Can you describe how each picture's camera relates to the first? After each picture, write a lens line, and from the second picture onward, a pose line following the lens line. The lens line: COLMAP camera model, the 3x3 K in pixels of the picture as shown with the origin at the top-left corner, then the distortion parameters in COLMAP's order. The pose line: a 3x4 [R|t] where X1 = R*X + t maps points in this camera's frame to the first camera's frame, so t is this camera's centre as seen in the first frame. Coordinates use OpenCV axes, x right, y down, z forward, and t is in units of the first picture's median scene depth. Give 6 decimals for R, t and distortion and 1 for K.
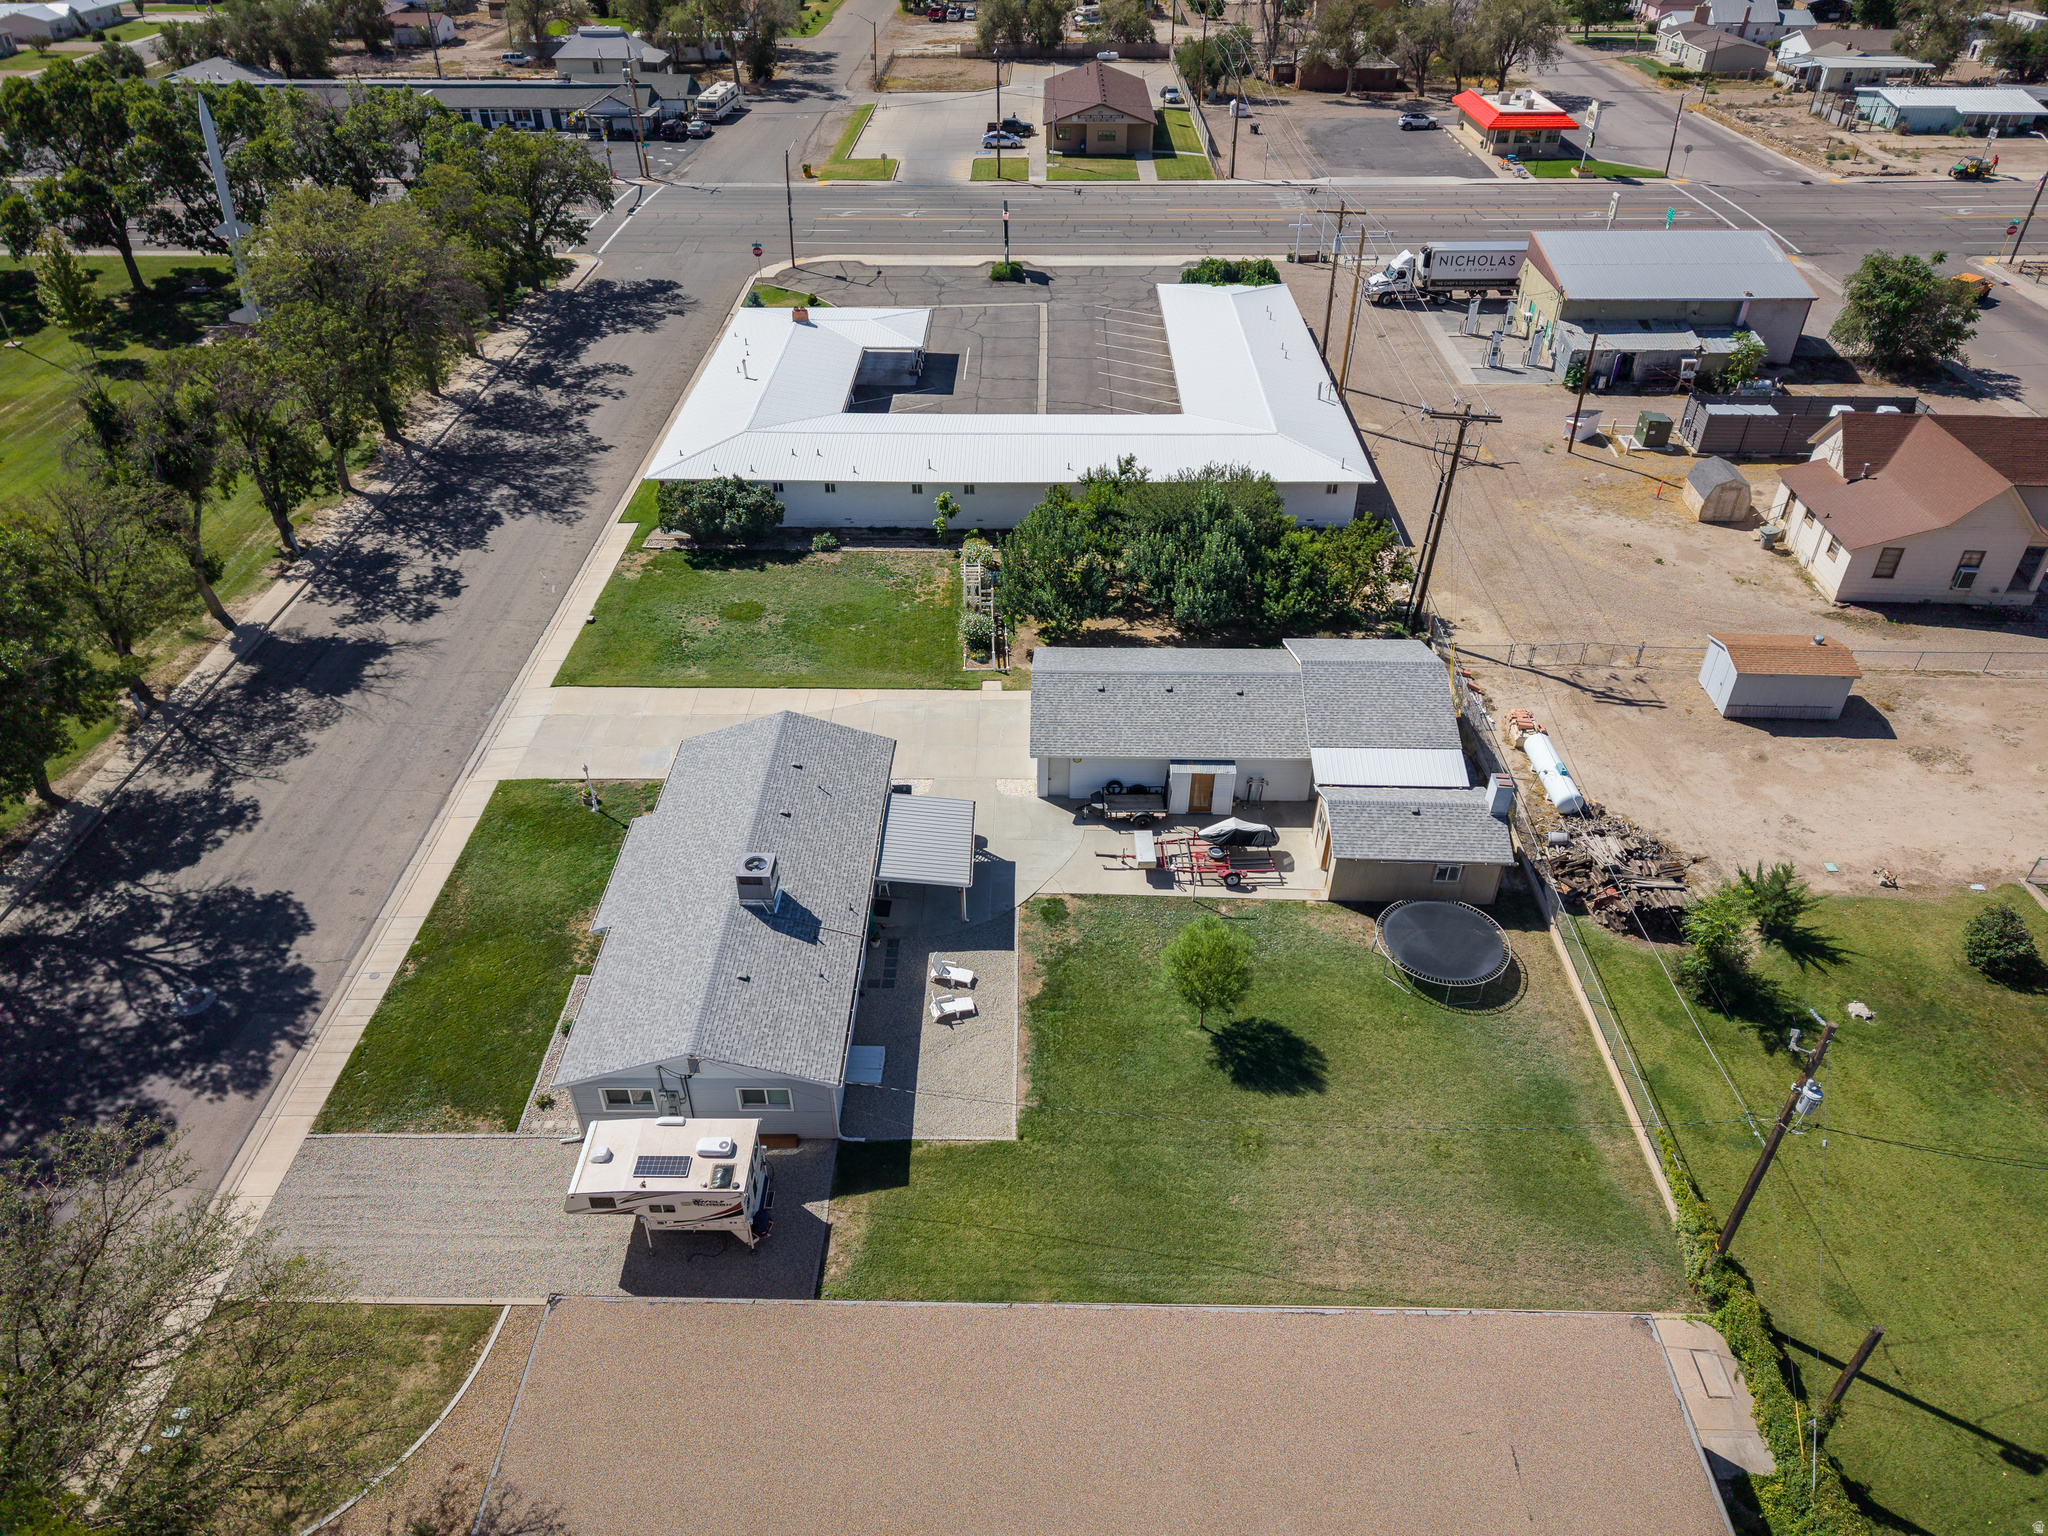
lens RADIAL K [[1374.1, 0, 1018.8], [0, 1374.1, 762.2], [0, 0, 1]] dist [0.012487, -0.005626]
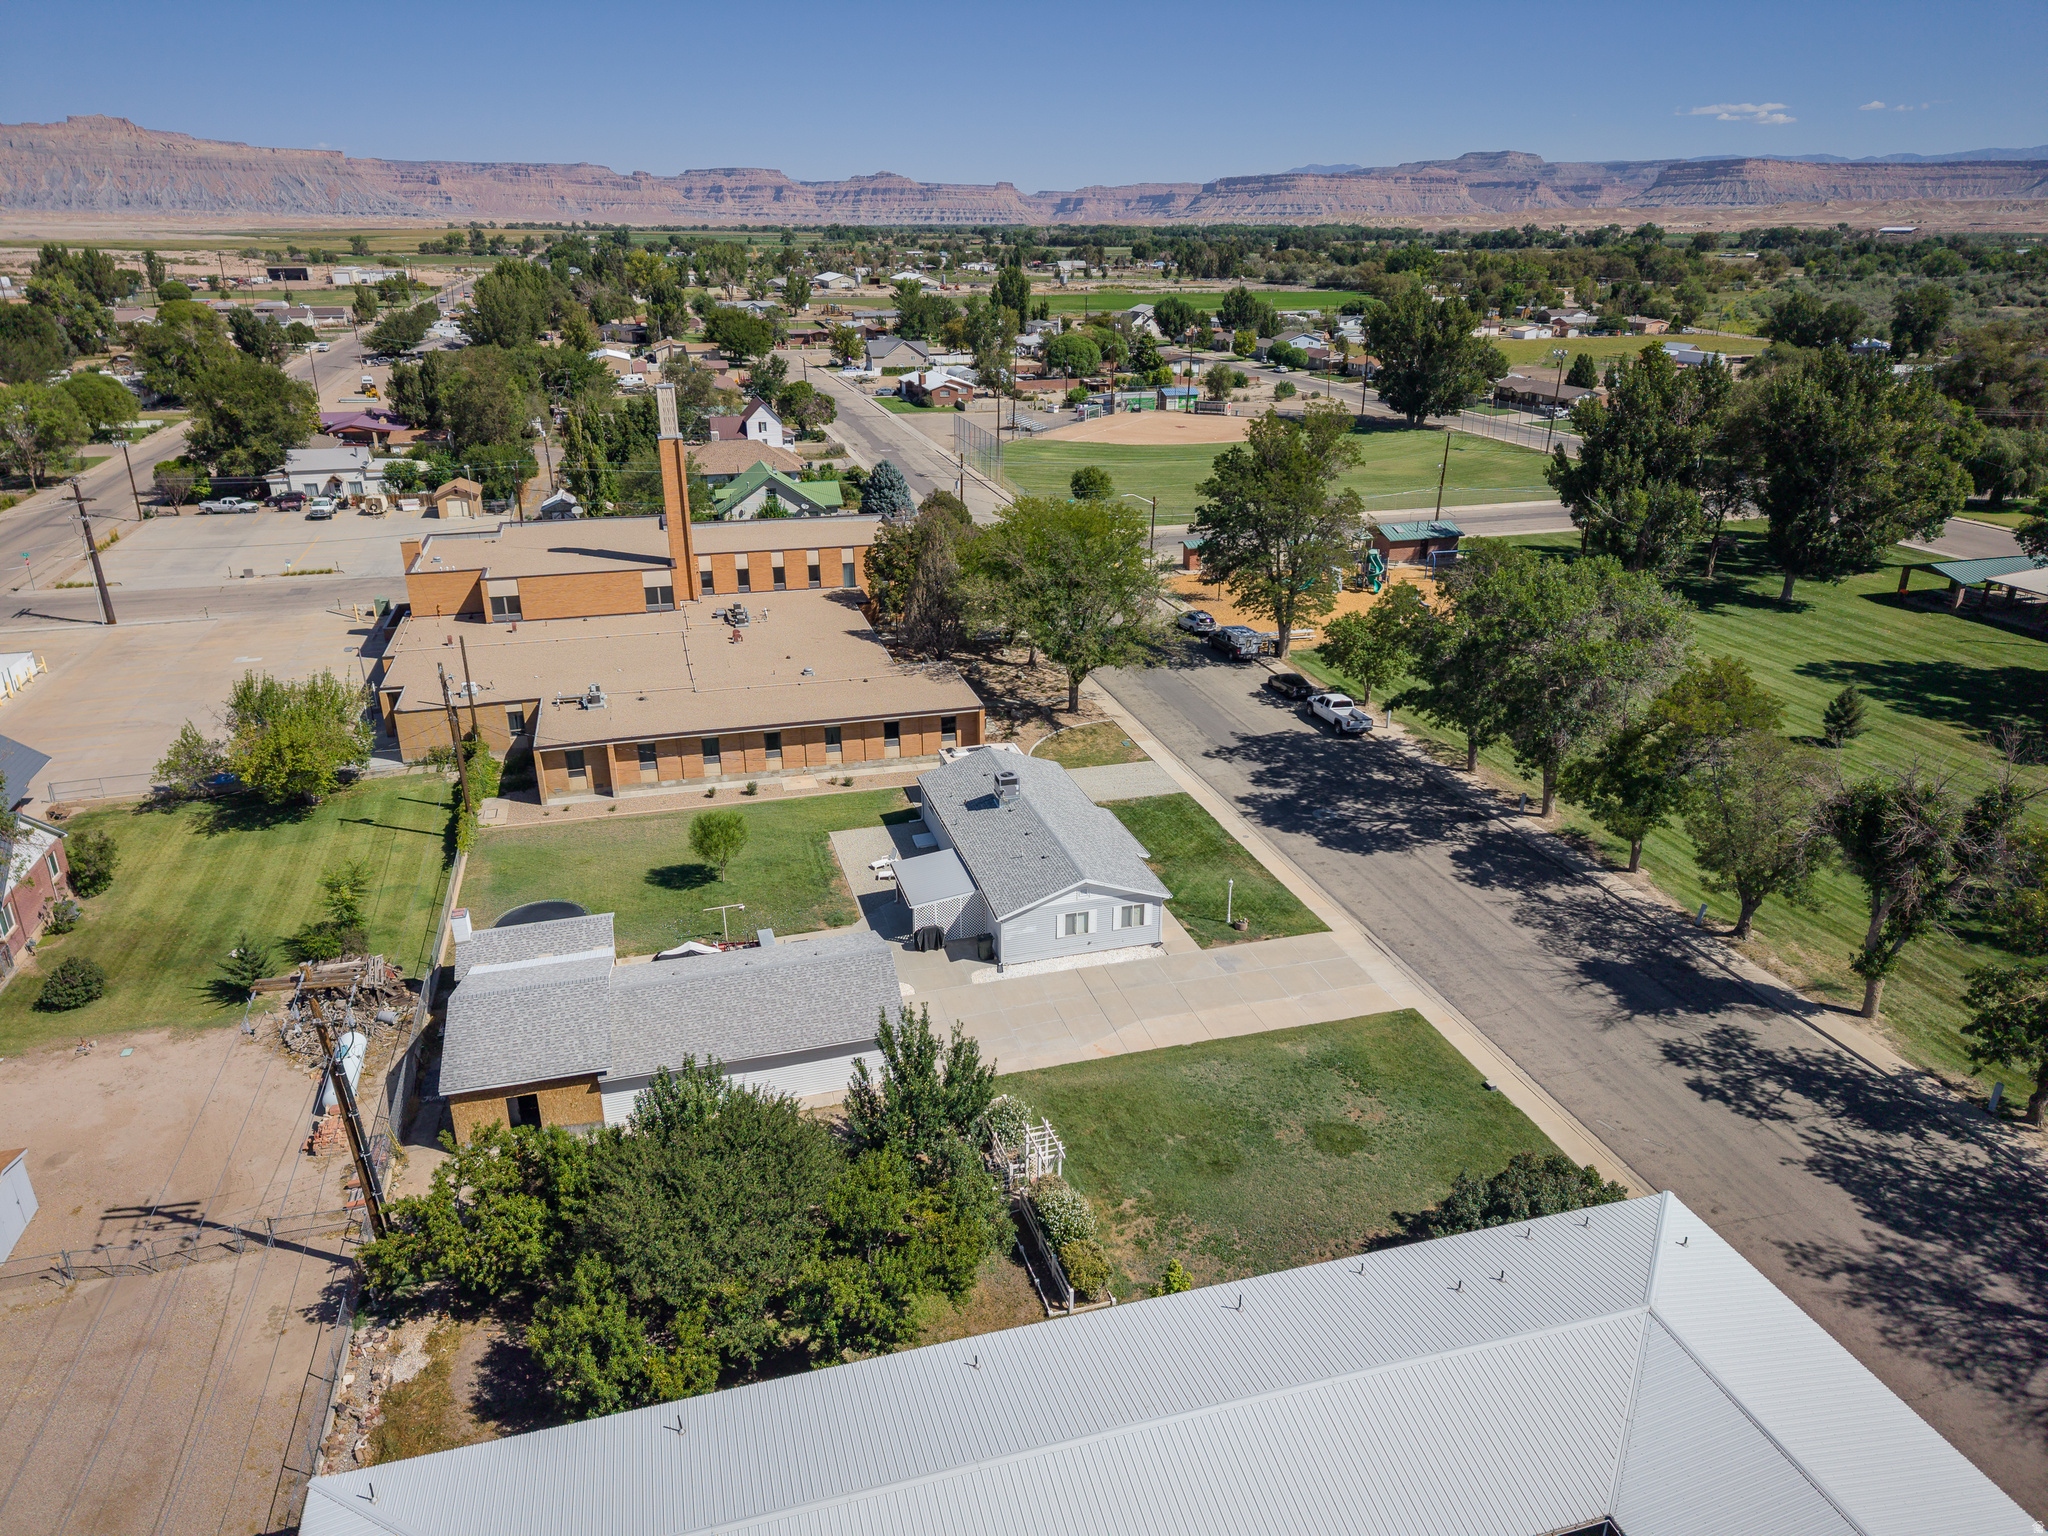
lens RADIAL K [[1374.1, 0, 1018.8], [0, 1374.1, 762.2], [0, 0, 1]] dist [0.012487, -0.005626]
pose [[-0.958361, 0.104469, -0.265765, 0.173005], [-0.165784, 0.554229, 0.815687, -0.978073], [0.232509, 0.825782, -0.513832, 1.433385]]
